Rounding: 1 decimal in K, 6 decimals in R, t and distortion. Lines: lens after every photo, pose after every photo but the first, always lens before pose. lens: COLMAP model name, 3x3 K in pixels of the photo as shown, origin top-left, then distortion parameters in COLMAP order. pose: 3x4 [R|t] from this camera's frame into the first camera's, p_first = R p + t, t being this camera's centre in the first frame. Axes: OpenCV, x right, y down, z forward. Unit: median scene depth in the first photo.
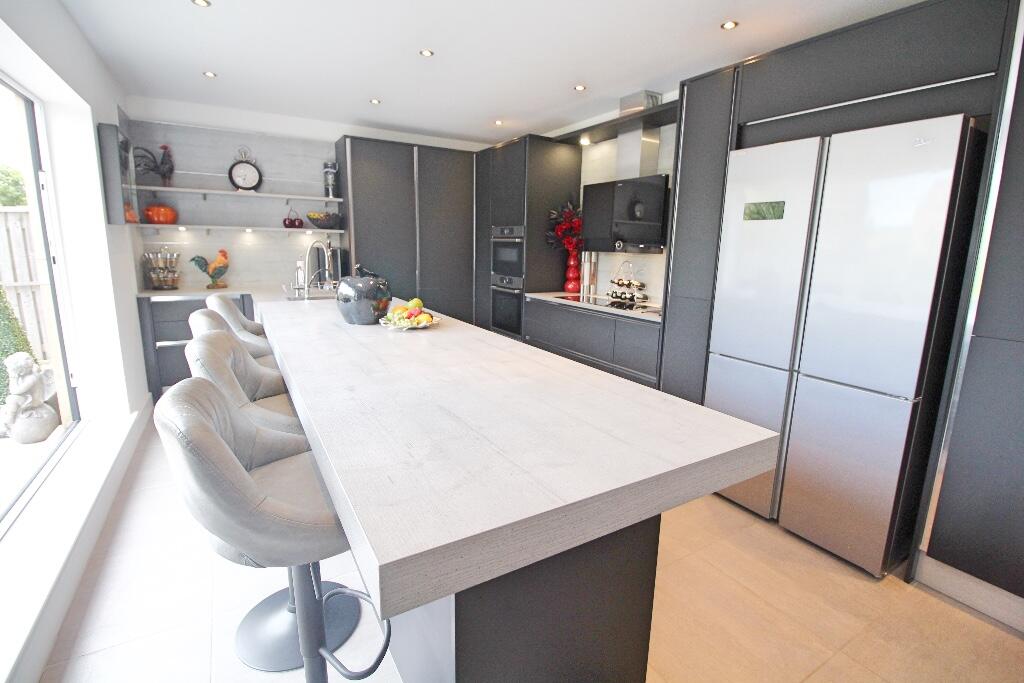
lens RADIAL K [[470.0, 0, 512.6], [0, 470.0, 334.9], [0, 0, 1]] dist [-0.006981, -0.001130]
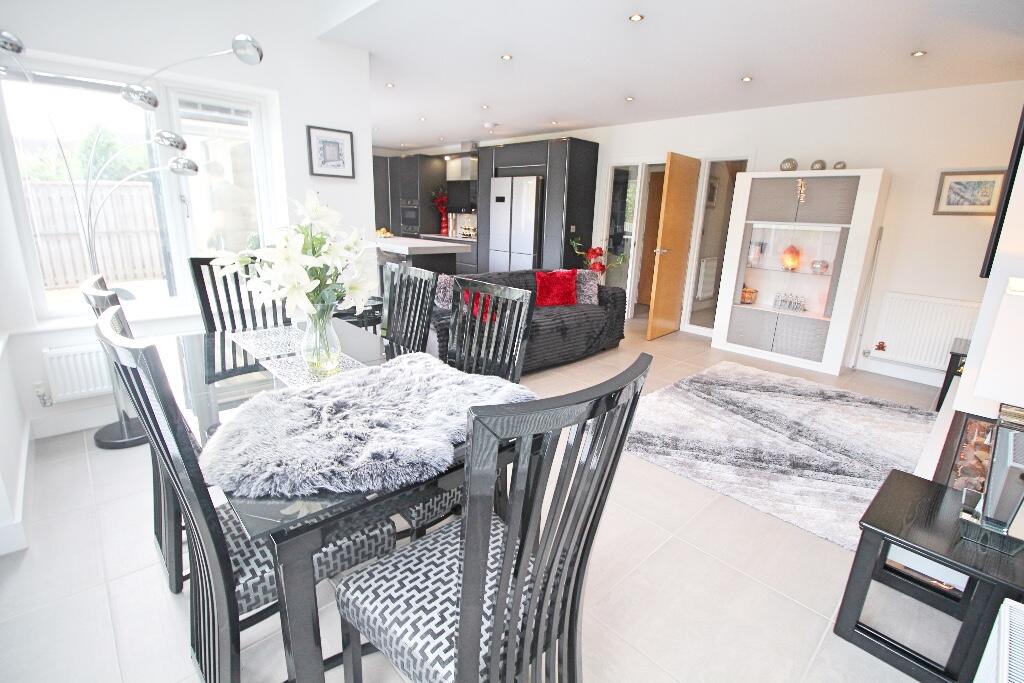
lens RADIAL K [[470.0, 0, 512.6], [0, 470.0, 334.9], [0, 0, 1]] dist [-0.006981, -0.001130]
pose [[0.975415, -0.044461, 0.215846, -0.046152], [0.028503, 0.996663, 0.076490, 0.220522], [-0.218526, -0.068457, 0.973427, -1.188948]]
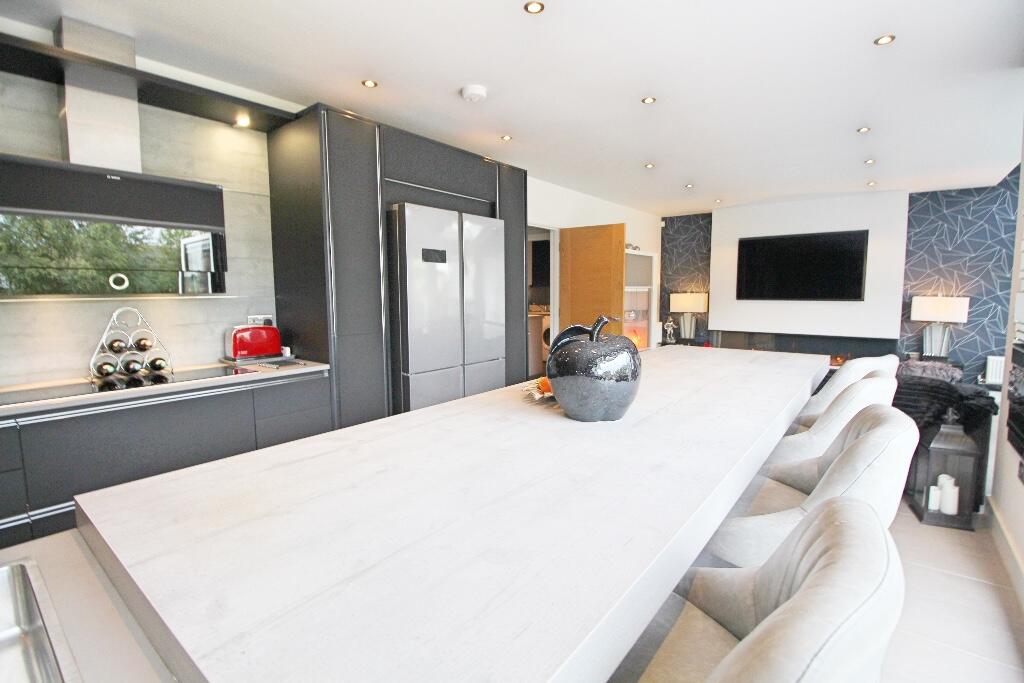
lens RADIAL K [[470.0, 0, 512.6], [0, 470.0, 334.9], [0, 0, 1]] dist [-0.006981, -0.001130]
pose [[-0.354934, -0.114759, 0.927821, -0.478909], [0.168162, 0.968414, 0.184109, -0.150837], [-0.919643, 0.221371, -0.324425, 0.756302]]
